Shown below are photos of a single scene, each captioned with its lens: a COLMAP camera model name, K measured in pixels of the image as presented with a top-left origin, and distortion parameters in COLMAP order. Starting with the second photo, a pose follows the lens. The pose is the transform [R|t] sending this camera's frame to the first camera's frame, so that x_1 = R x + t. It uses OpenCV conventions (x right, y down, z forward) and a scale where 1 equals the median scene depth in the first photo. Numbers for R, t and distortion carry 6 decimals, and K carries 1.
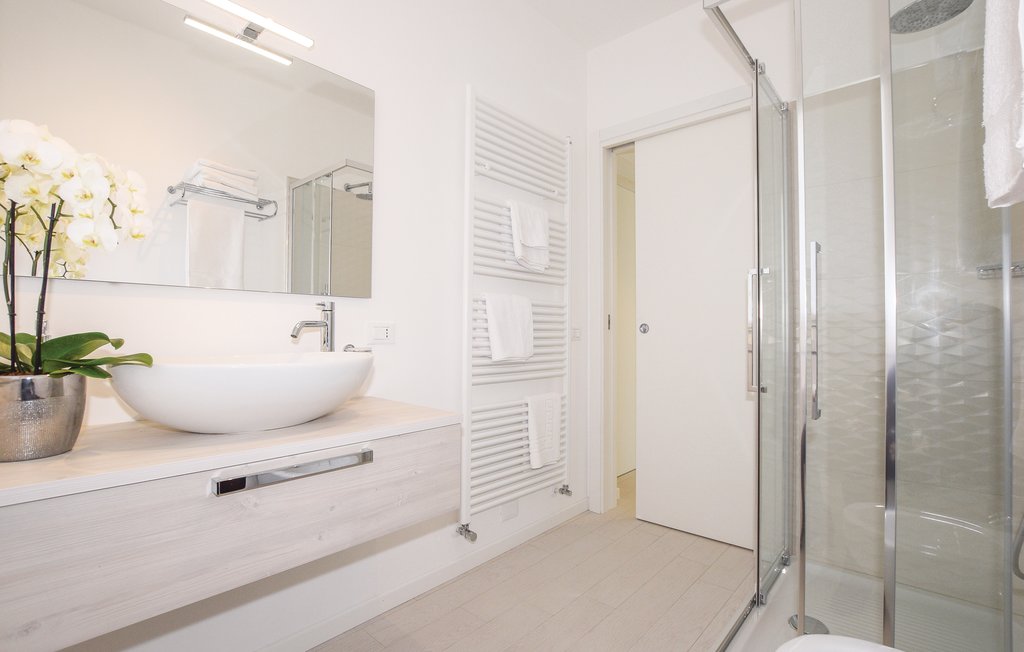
lens RADIAL K [[482.5, 0, 512.0], [0, 482.5, 326.0], [0, 0, 1]] dist [-0.039211, 0.008689]
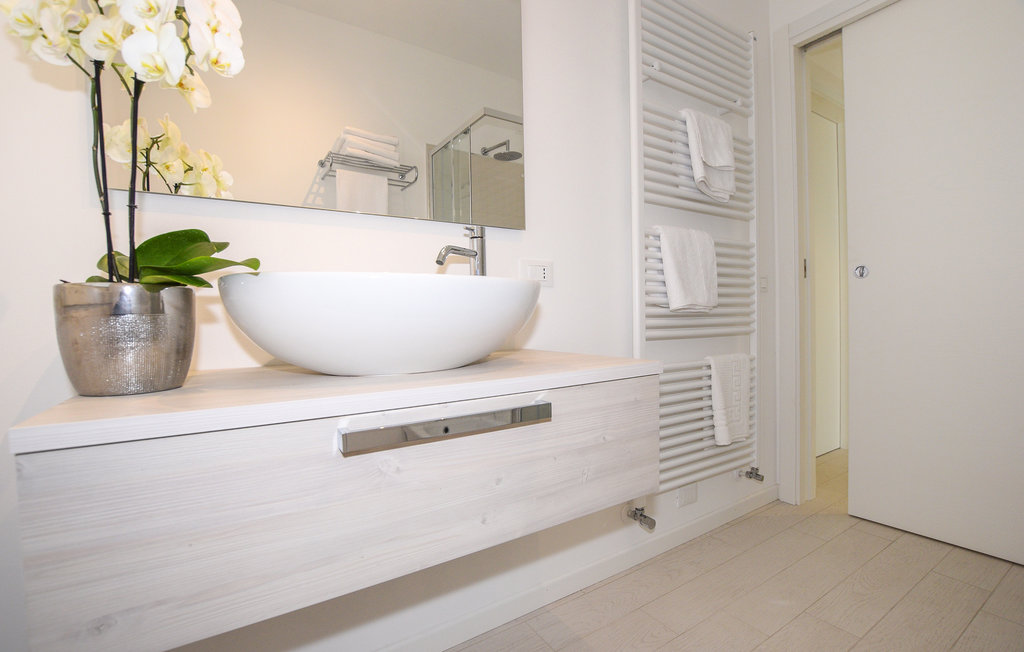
lens RADIAL K [[482.5, 0, 512.0], [0, 482.5, 326.0], [0, 0, 1]] dist [-0.039211, 0.008689]
pose [[0.961968, -0.018432, -0.272540, -0.067844], [0.030582, 0.998716, 0.040398, 0.052810], [0.271445, -0.047197, 0.961296, 0.141156]]
